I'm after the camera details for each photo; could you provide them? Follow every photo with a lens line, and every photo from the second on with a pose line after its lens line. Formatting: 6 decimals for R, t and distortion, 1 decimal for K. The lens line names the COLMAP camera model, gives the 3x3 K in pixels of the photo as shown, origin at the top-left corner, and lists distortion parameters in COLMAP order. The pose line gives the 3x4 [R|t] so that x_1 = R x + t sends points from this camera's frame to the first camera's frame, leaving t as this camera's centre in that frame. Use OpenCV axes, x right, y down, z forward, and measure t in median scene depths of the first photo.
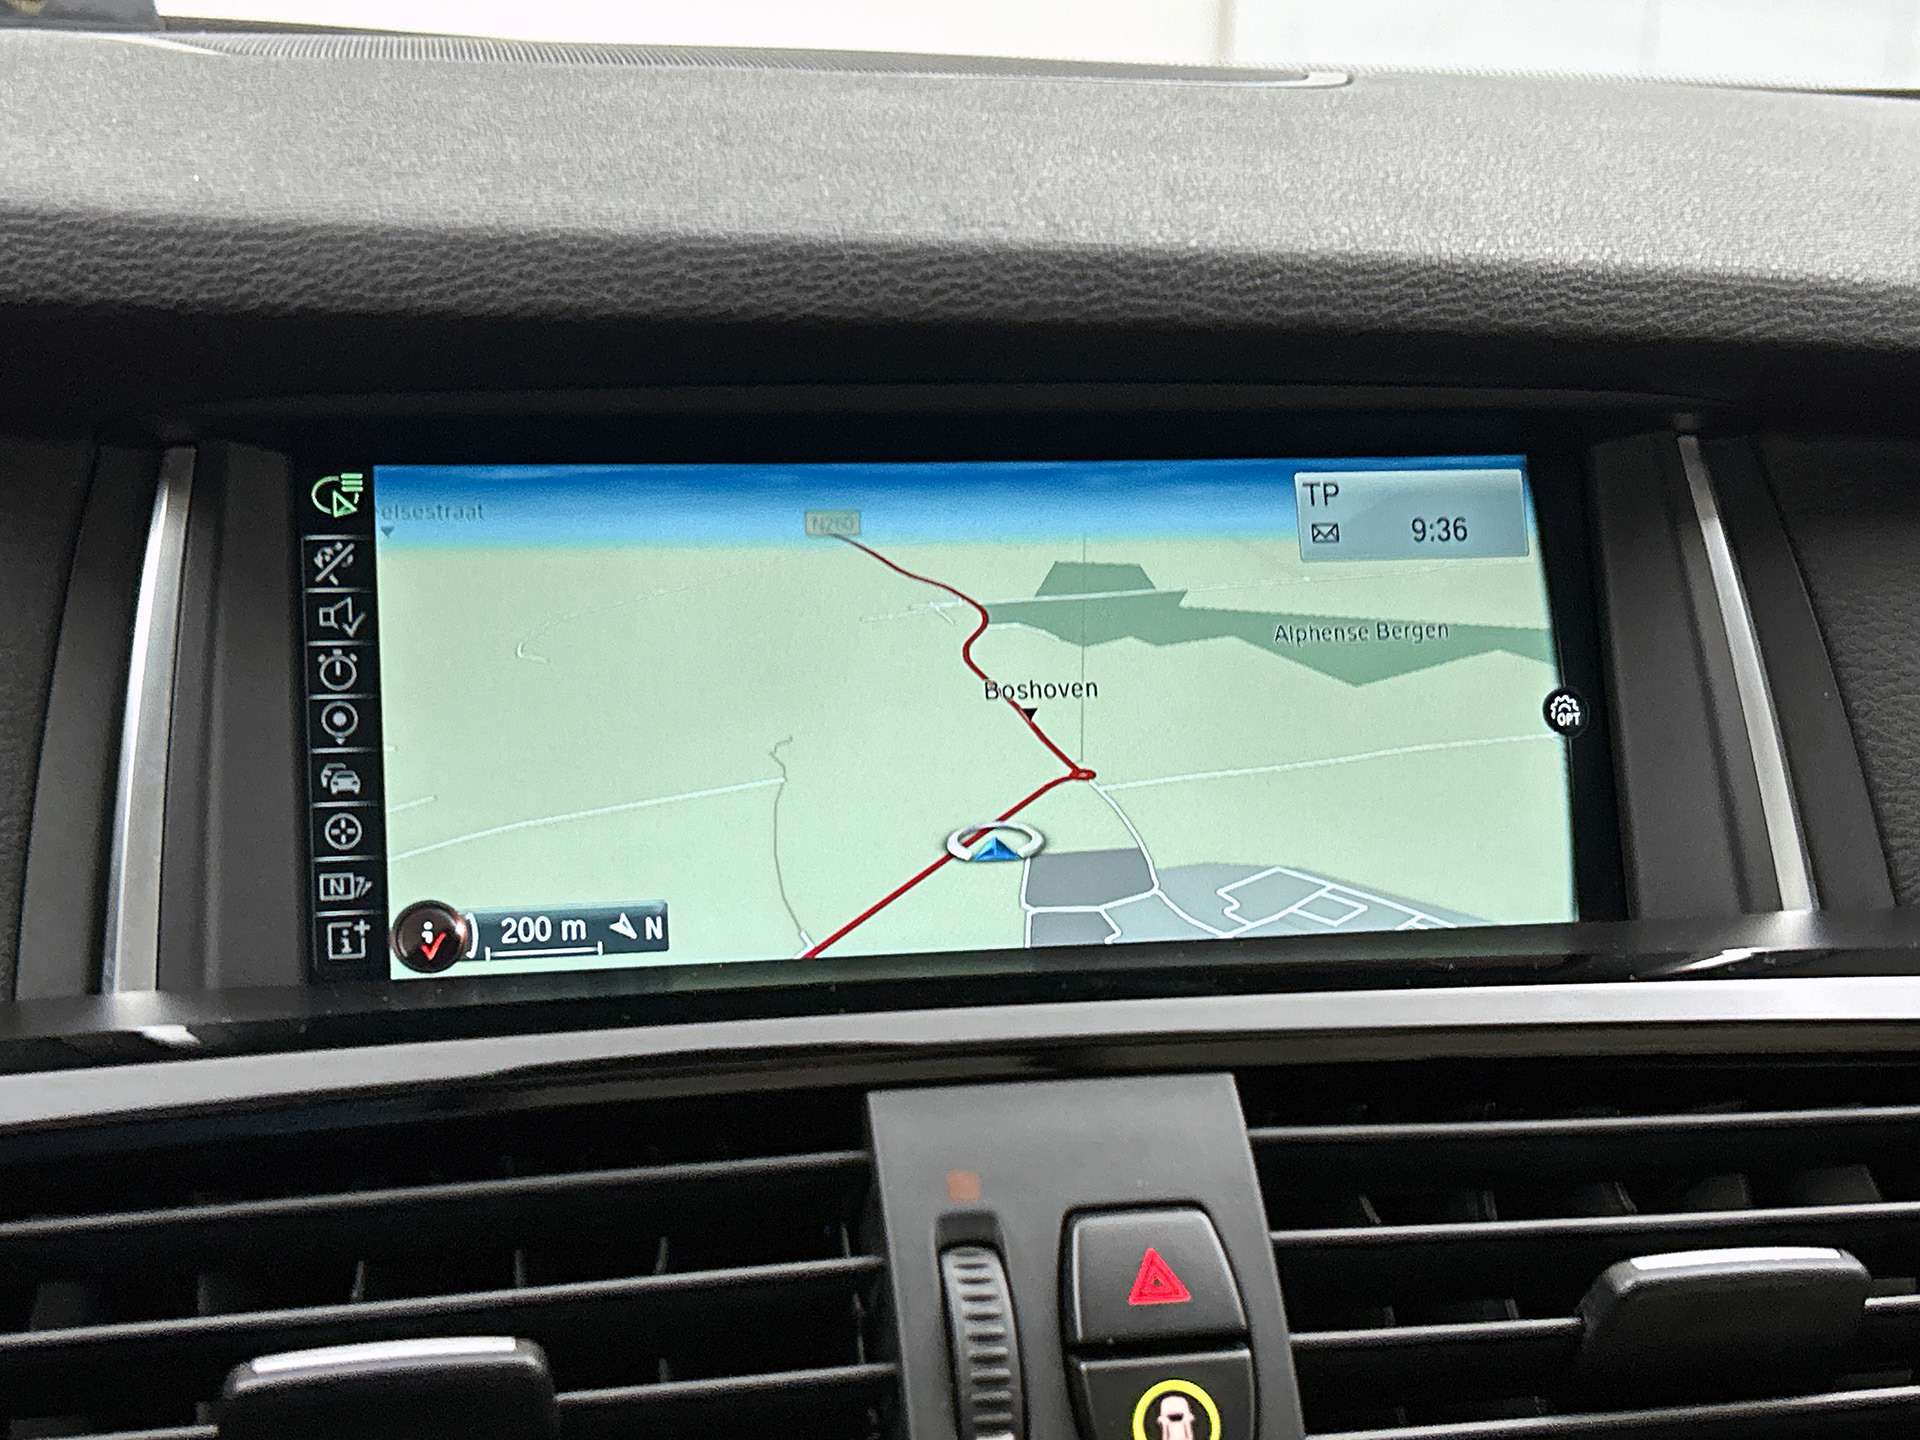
lens RADIAL K [[2773.9, 0, 964.5], [0, 2773.9, 727.9], [0, 0, 1]] dist [0.097718, 0.000000]
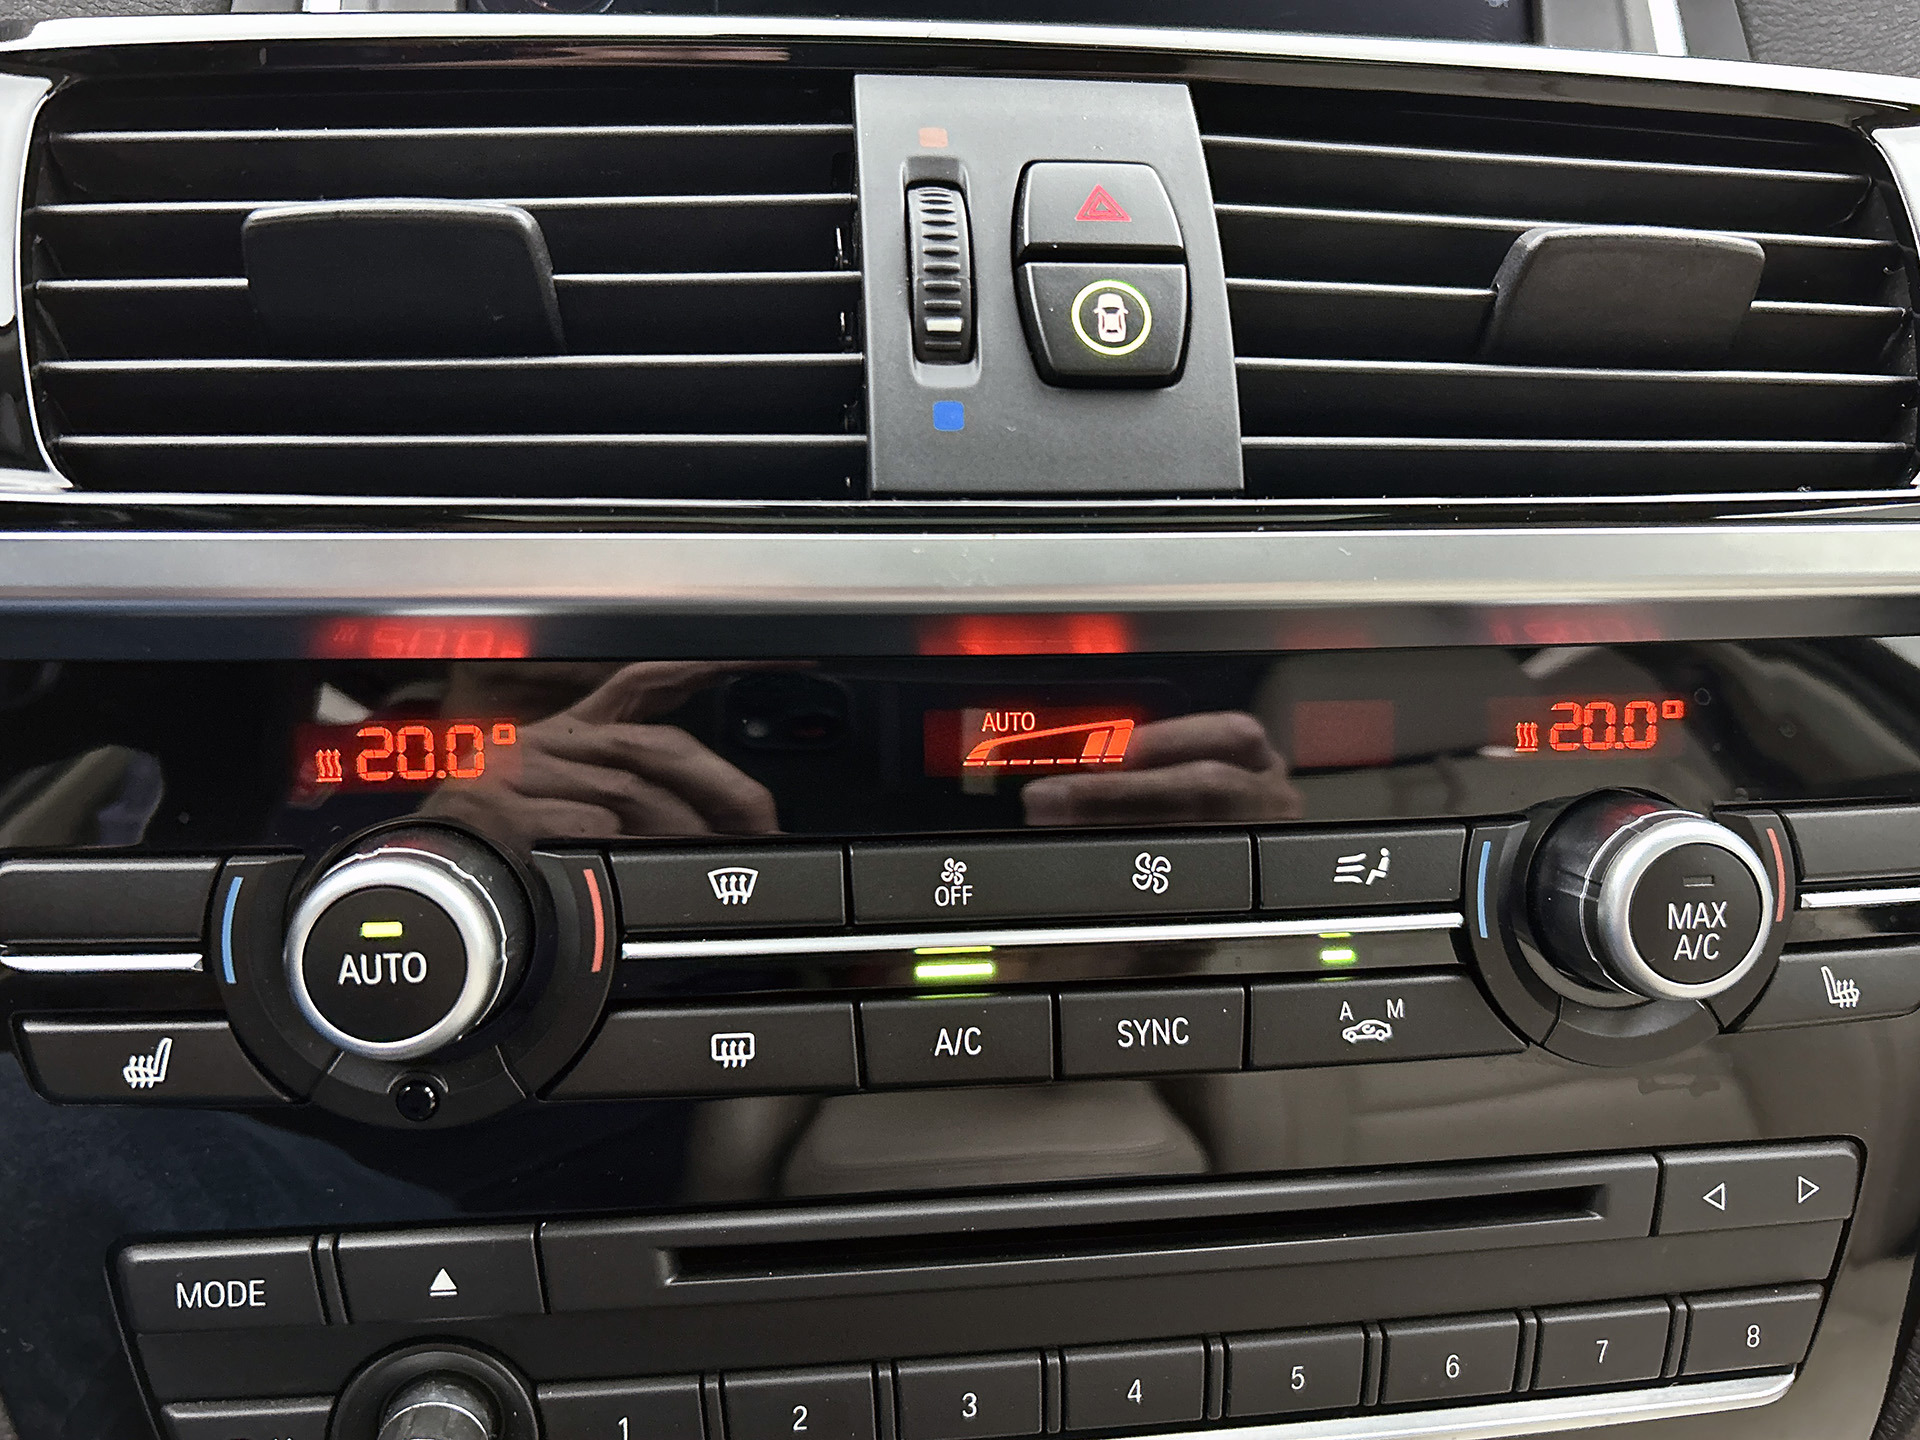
lens RADIAL K [[1529.4, 0, 974.8], [0, 1529.4, 727.3], [0, 0, 1]] dist [0.003022, -0.031918]
pose [[0.994534, 0.026685, -0.100949, 0.073125], [-0.017115, 0.995377, 0.094505, 0.295583], [0.103005, -0.092260, 0.990393, 0.326379]]
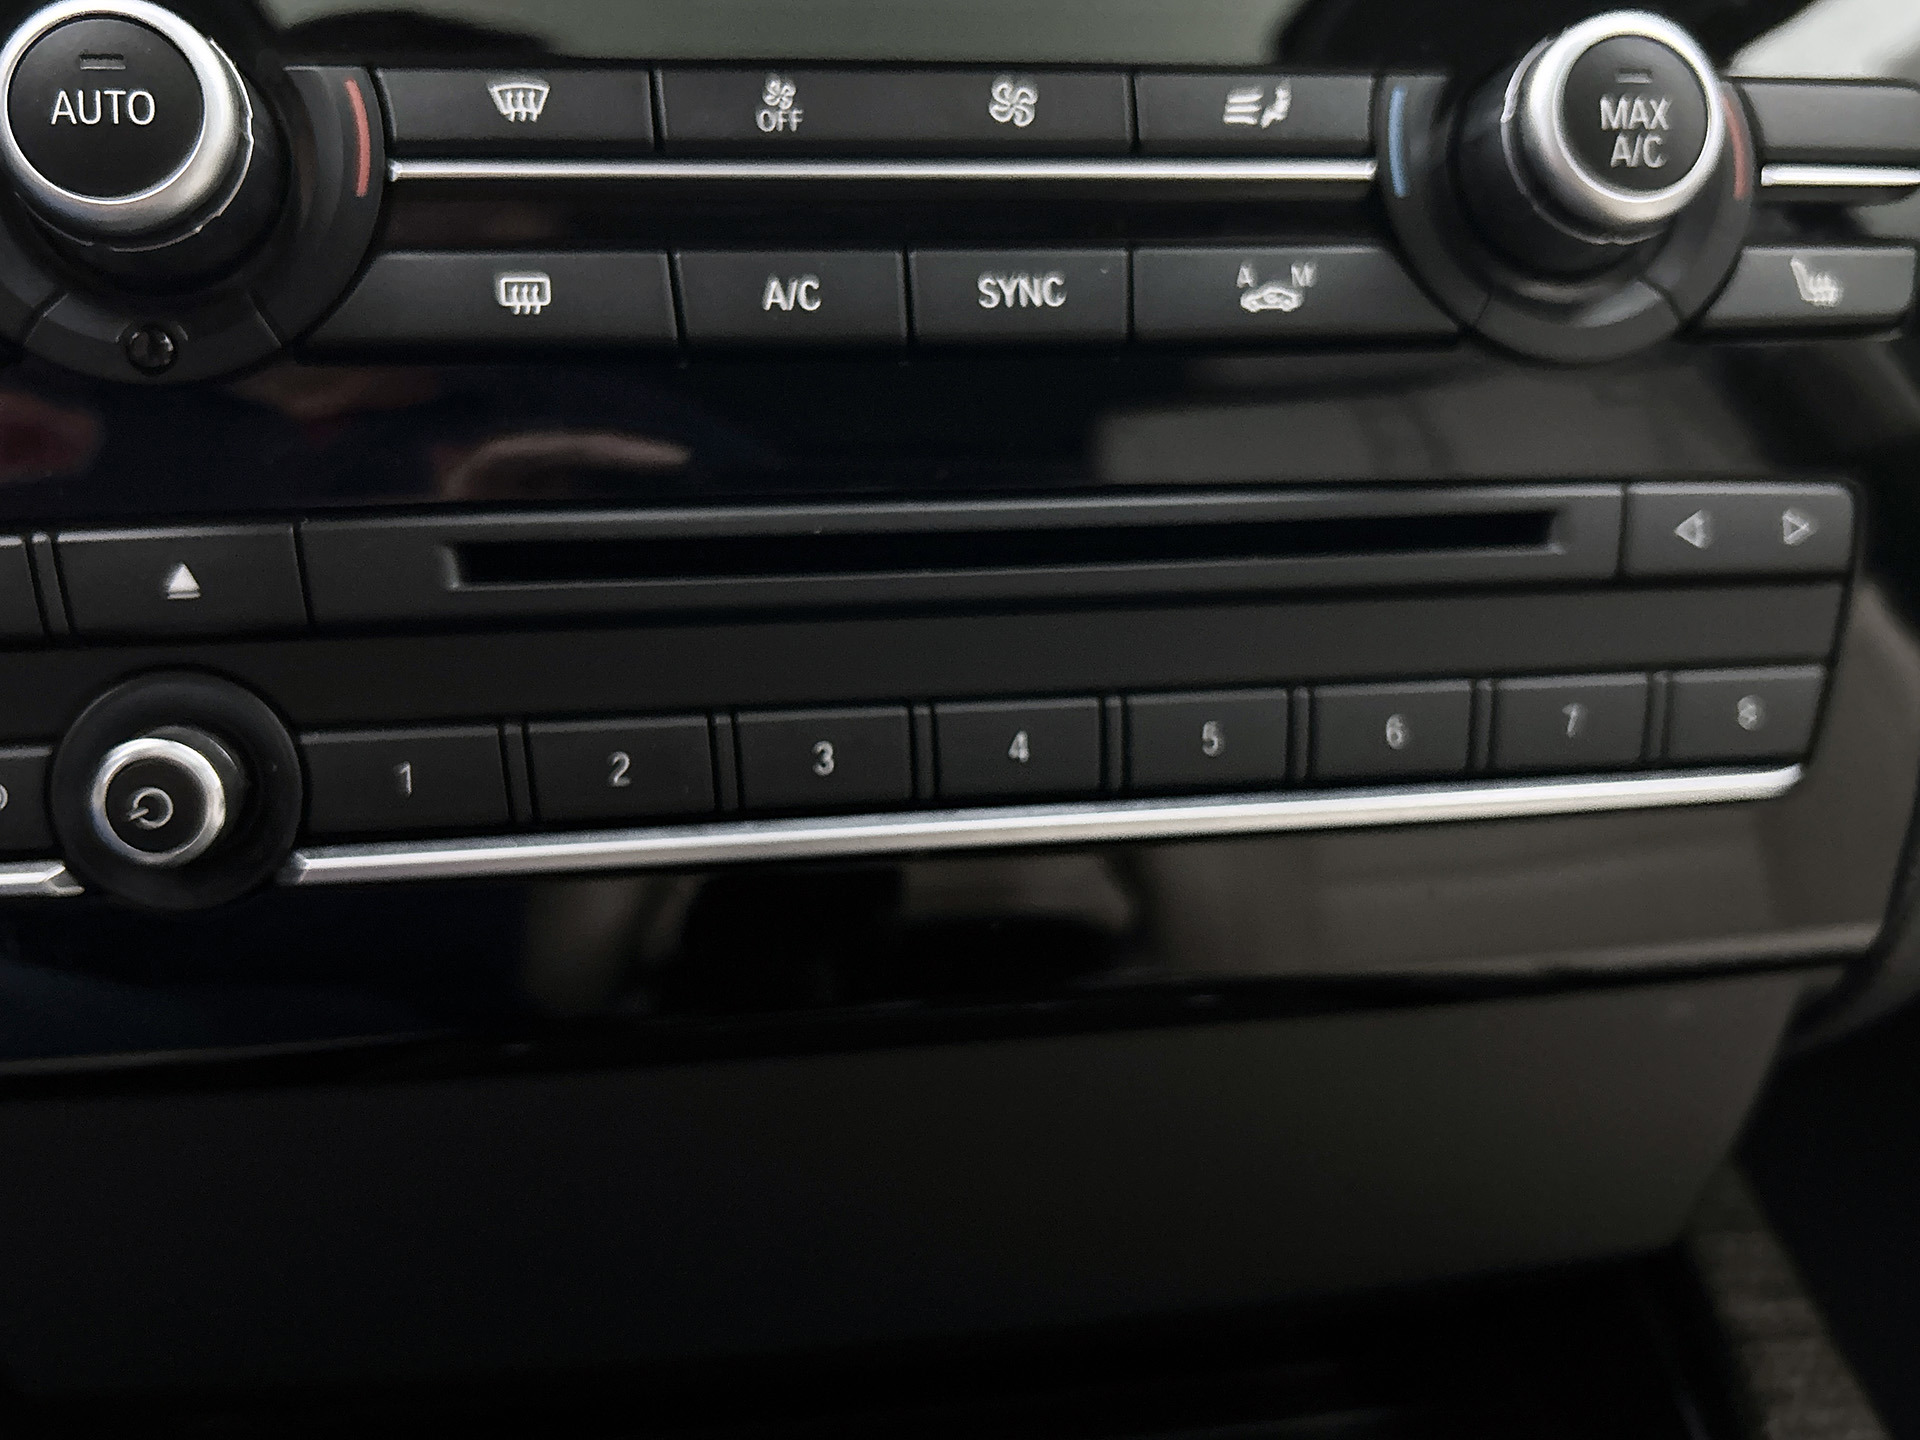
lens RADIAL K [[1914.5, 0, 956.9], [0, 1914.5, 728.2], [0, 0, 1]] dist [-0.010154, 0.000000]
pose [[0.997889, -0.010930, -0.064013, 0.099384], [0.014230, 0.998581, 0.051317, 0.544841], [0.063361, -0.052120, 0.996629, 0.275101]]
